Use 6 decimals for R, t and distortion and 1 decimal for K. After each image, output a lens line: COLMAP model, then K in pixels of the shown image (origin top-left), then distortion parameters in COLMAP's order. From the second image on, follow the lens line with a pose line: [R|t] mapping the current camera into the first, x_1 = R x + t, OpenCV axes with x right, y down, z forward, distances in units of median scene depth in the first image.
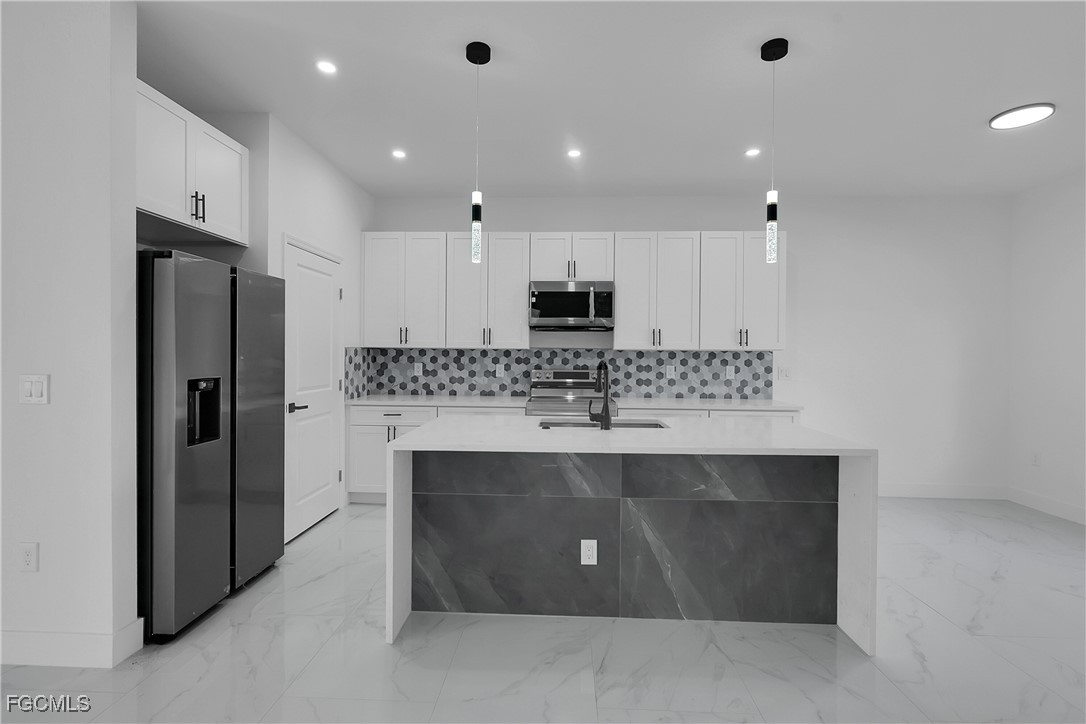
lens RADIAL K [[508.7, 0, 547.0], [0, 508.7, 363.4], [0, 0, 1]] dist [0.004163, -0.000296]
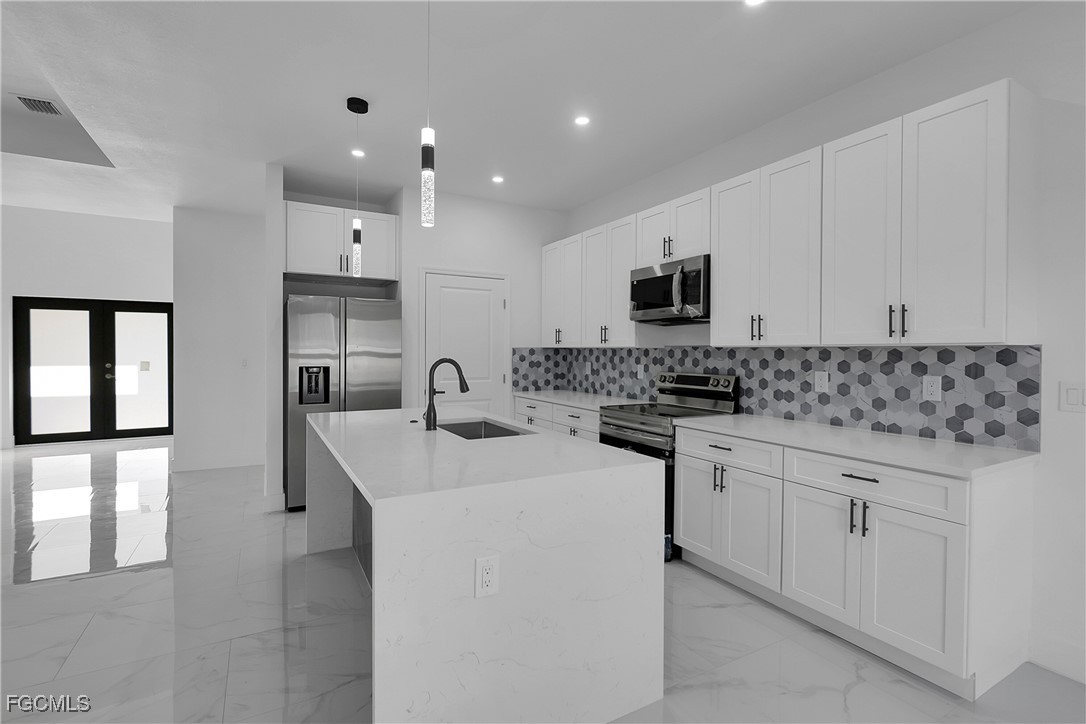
lens RADIAL K [[508.7, 0, 542.1], [0, 508.7, 361.6], [0, 0, 1]] dist [0.004163, -0.000296]
pose [[0.525875, 0.012833, -0.850465, 0.589022], [-0.021527, 0.999767, 0.001775, -0.001634], [0.850289, 0.017375, 0.526029, 0.380246]]
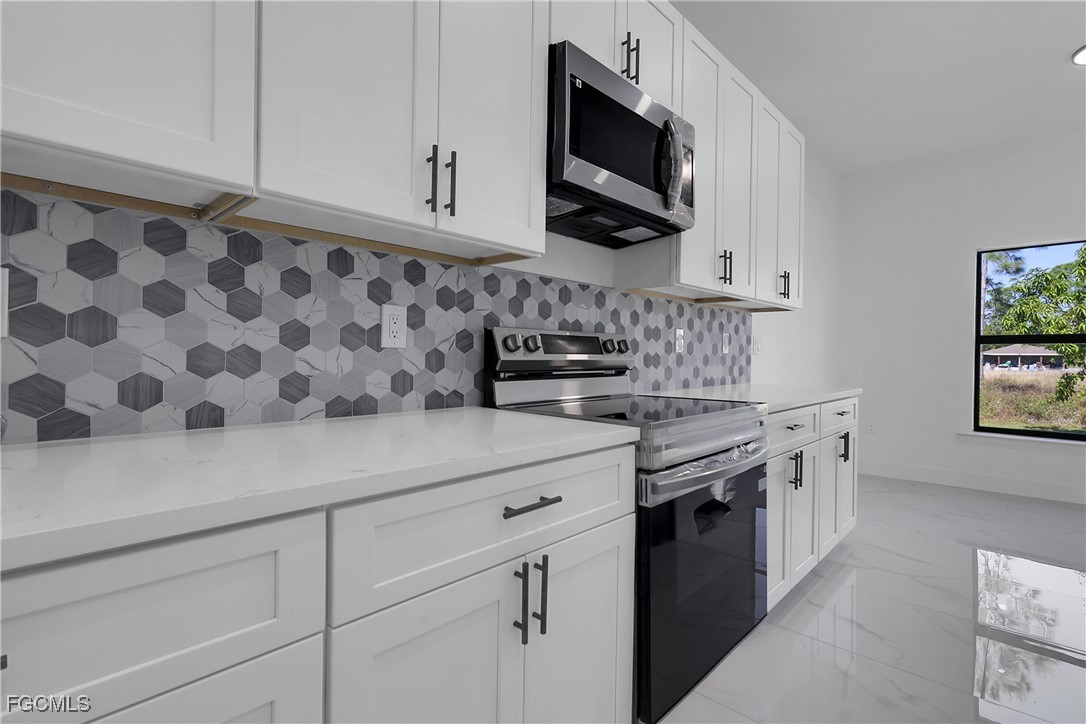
lens RADIAL K [[508.7, 0, 550.2], [0, 508.7, 363.1], [0, 0, 1]] dist [0.004163, -0.000296]
pose [[0.653156, -0.014000, 0.757094, -0.261197], [0.007574, 0.999900, 0.011956, 0.032968], [-0.757185, -0.002075, 0.653197, 0.743880]]
